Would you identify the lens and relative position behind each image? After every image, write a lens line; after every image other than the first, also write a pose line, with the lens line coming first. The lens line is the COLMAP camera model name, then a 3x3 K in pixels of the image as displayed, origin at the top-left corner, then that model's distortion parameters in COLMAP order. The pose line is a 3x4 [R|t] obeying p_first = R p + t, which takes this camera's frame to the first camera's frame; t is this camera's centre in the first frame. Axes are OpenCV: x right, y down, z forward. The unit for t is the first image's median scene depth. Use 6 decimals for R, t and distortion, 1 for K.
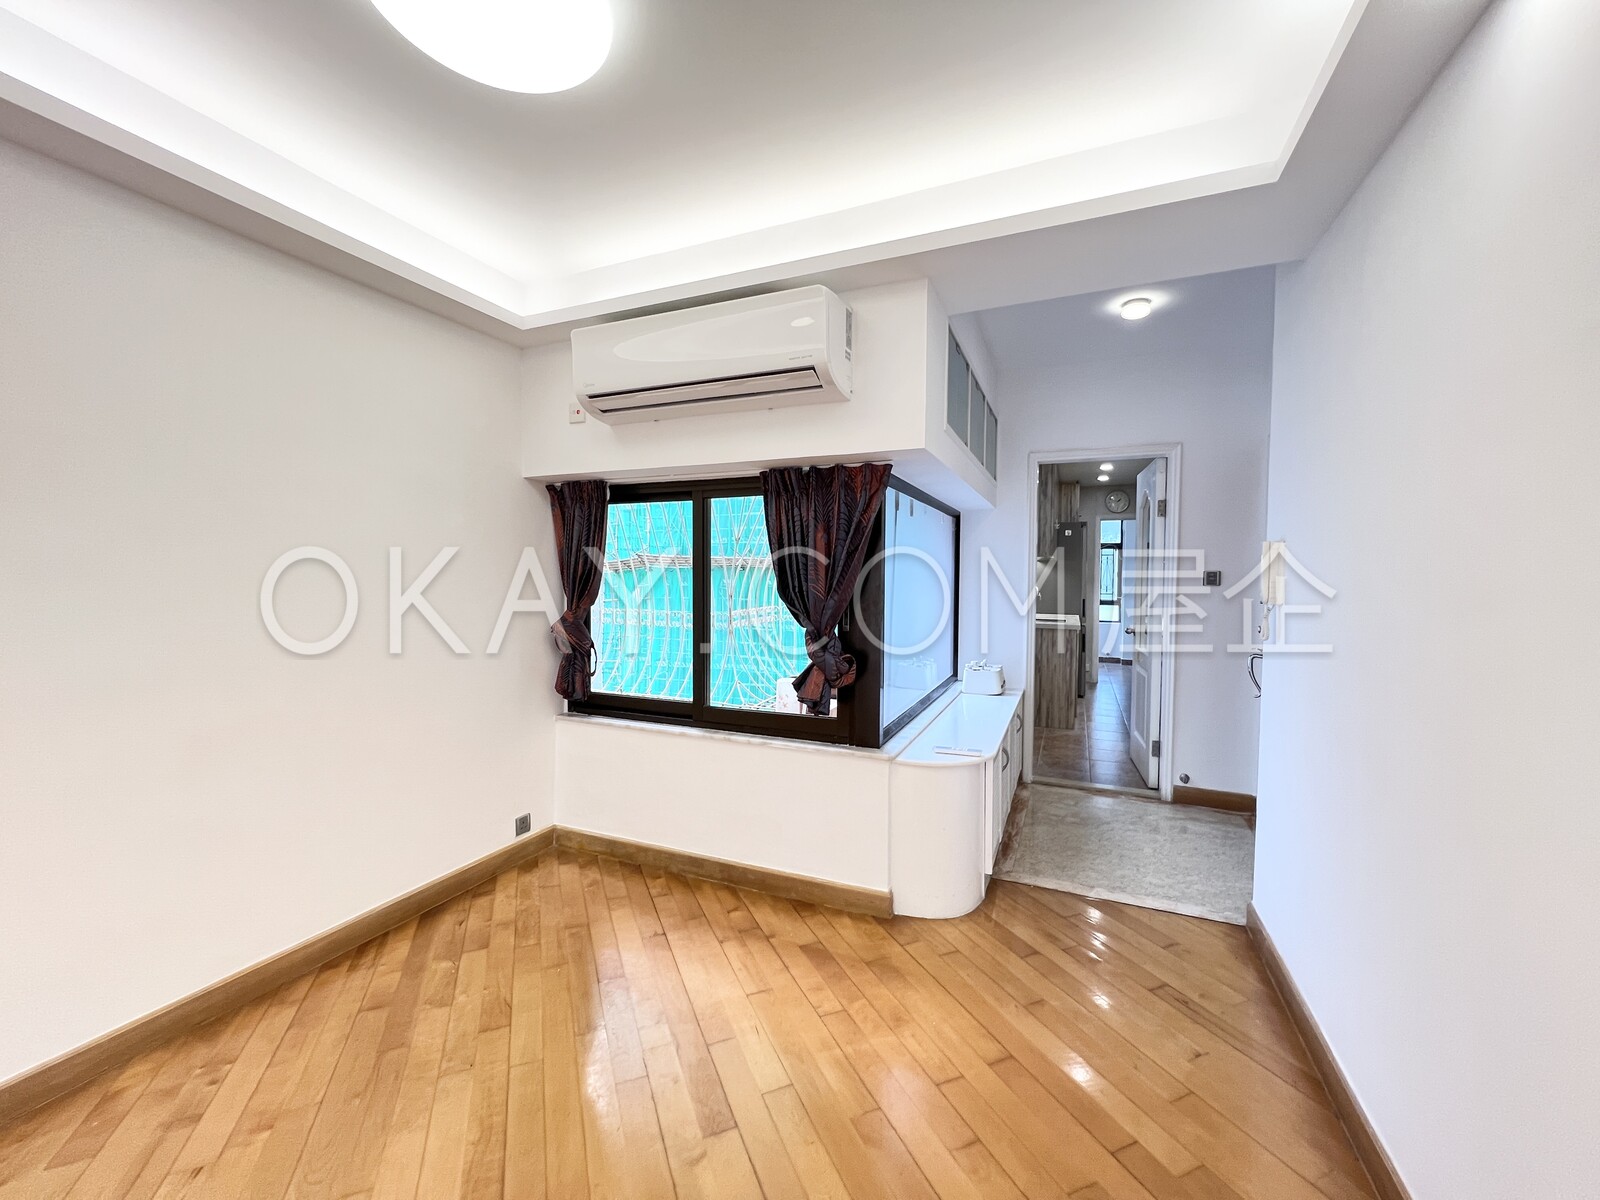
lens RADIAL K [[641.8, 0, 802.6], [0, 641.8, 597.0], [0, 0, 1]] dist [0.003266, -0.000026]
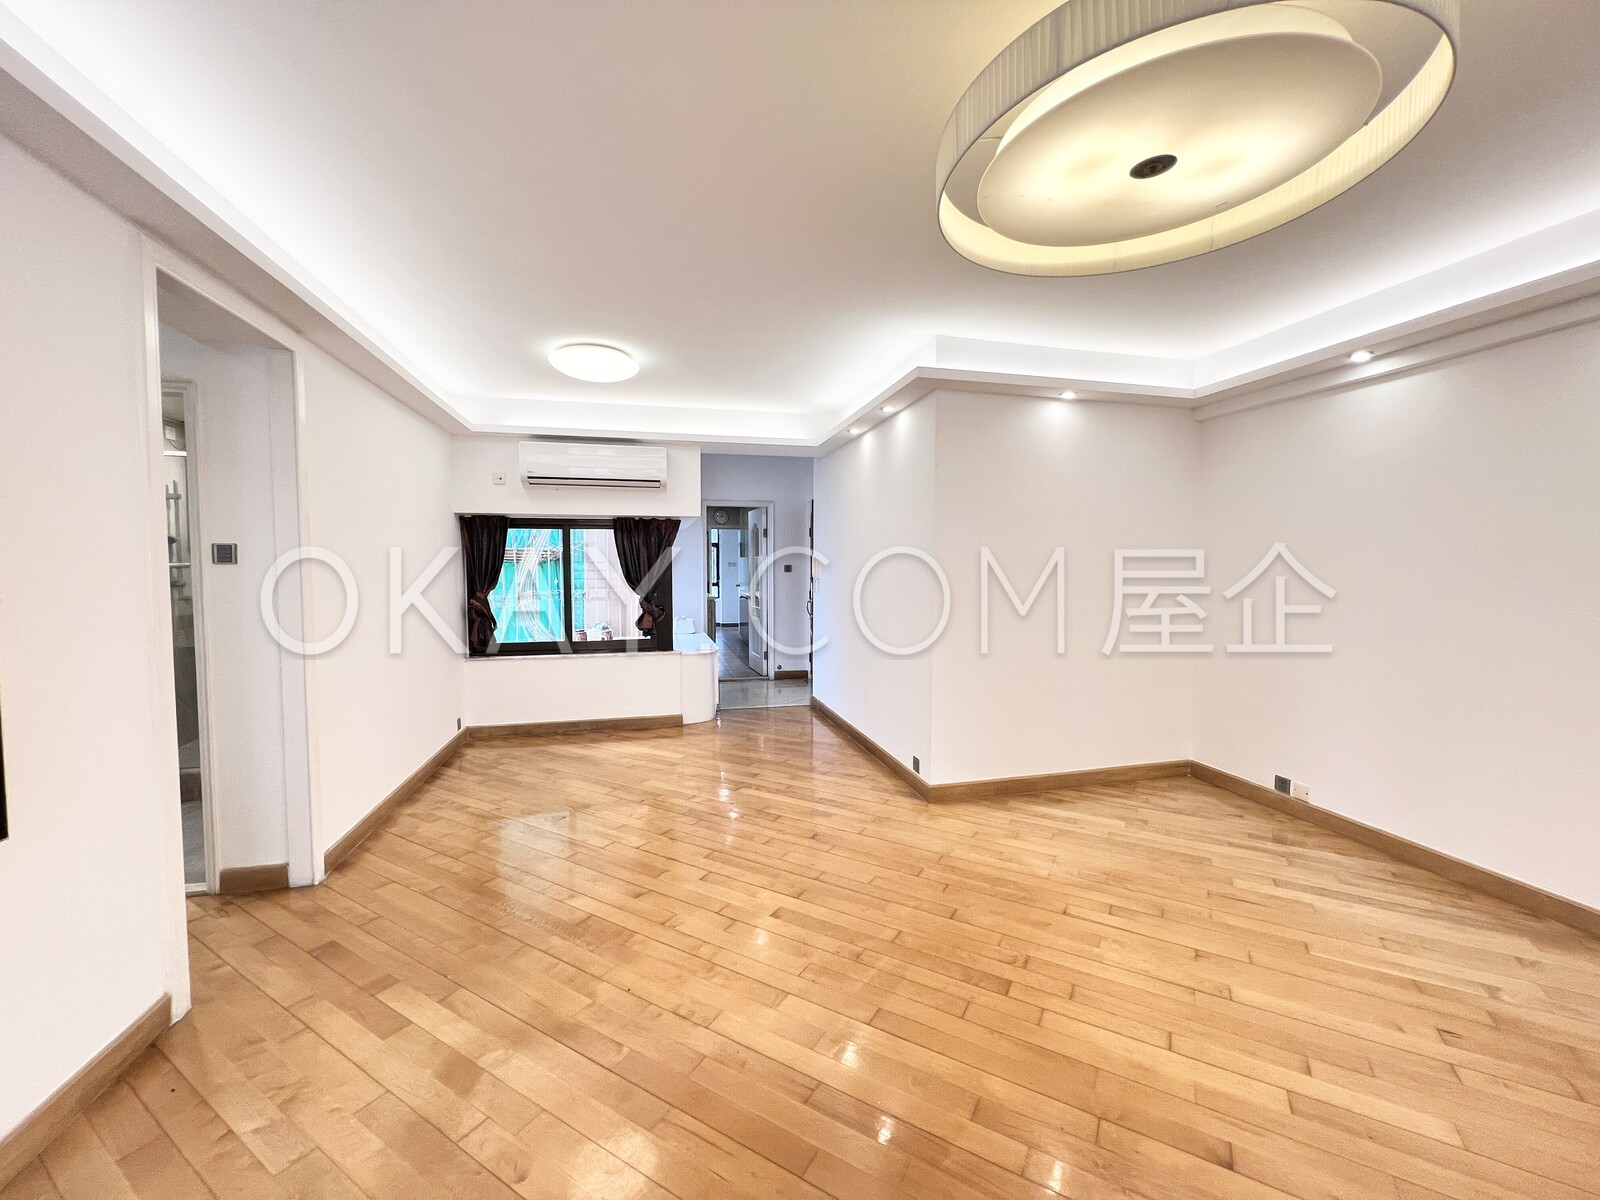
lens RADIAL K [[635.3, 0, 801.6], [0, 635.3, 596.1], [0, 0, 1]] dist [-0.001209, -0.000432]
pose [[0.799249, -0.038499, 0.599766, -0.716847], [0.027106, 0.999240, 0.028021, 0.005704], [-0.600389, -0.006138, 0.799685, -0.850608]]
